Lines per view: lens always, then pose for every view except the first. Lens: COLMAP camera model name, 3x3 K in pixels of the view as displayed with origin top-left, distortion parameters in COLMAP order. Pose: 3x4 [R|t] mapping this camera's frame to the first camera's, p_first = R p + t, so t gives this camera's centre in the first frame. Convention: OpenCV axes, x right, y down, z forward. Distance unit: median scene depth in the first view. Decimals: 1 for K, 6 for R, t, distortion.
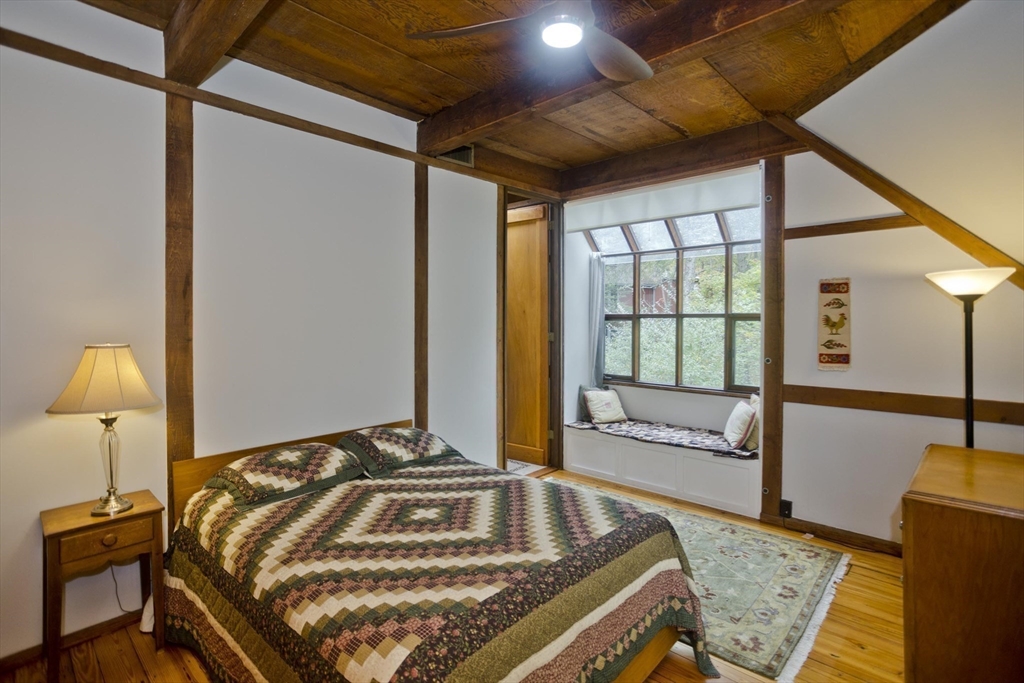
lens RADIAL K [[503.9, 0, 523.7], [0, 503.9, 322.6], [0, 0, 1]] dist [-0.038135, 0.020467]
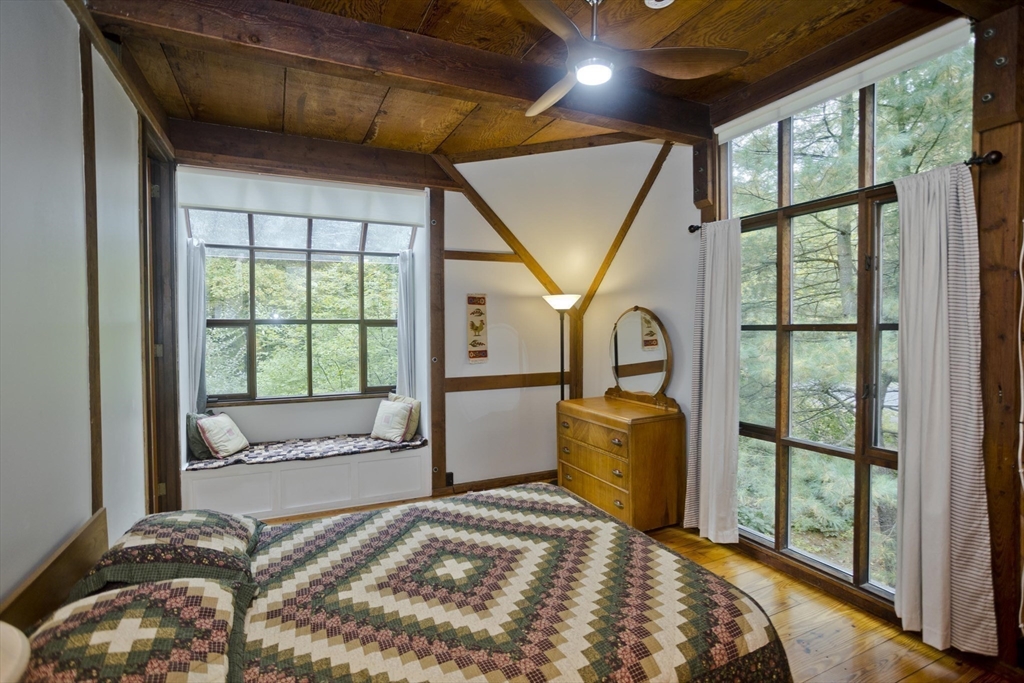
lens RADIAL K [[503.9, 0, 515.0], [0, 503.9, 332.8], [0, 0, 1]] dist [-0.038135, 0.020467]
pose [[0.366516, -0.013312, 0.930317, -0.558689], [0.011362, 0.999887, 0.009832, 0.003616], [-0.930342, 0.006967, 0.366626, 0.392398]]
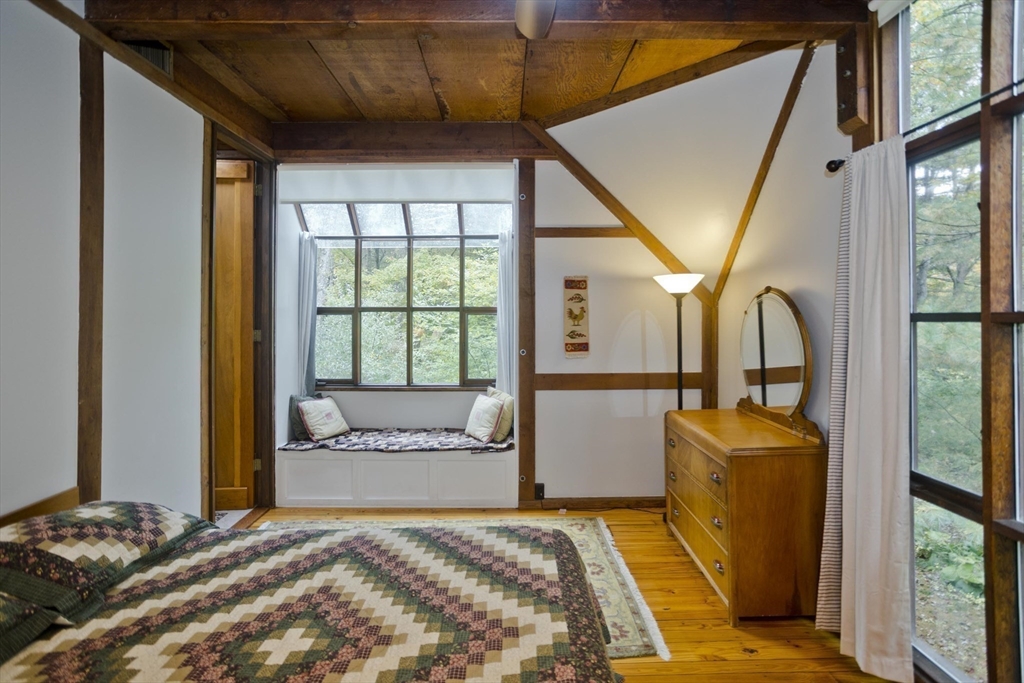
lens RADIAL K [[503.9, 0, 515.2], [0, 503.9, 309.2], [0, 0, 1]] dist [-0.038135, 0.020467]
pose [[0.723262, 0.008257, 0.690524, -0.252993], [0.006459, 0.999804, -0.018721, 0.006522], [-0.690543, 0.018000, 0.723067, 0.254469]]
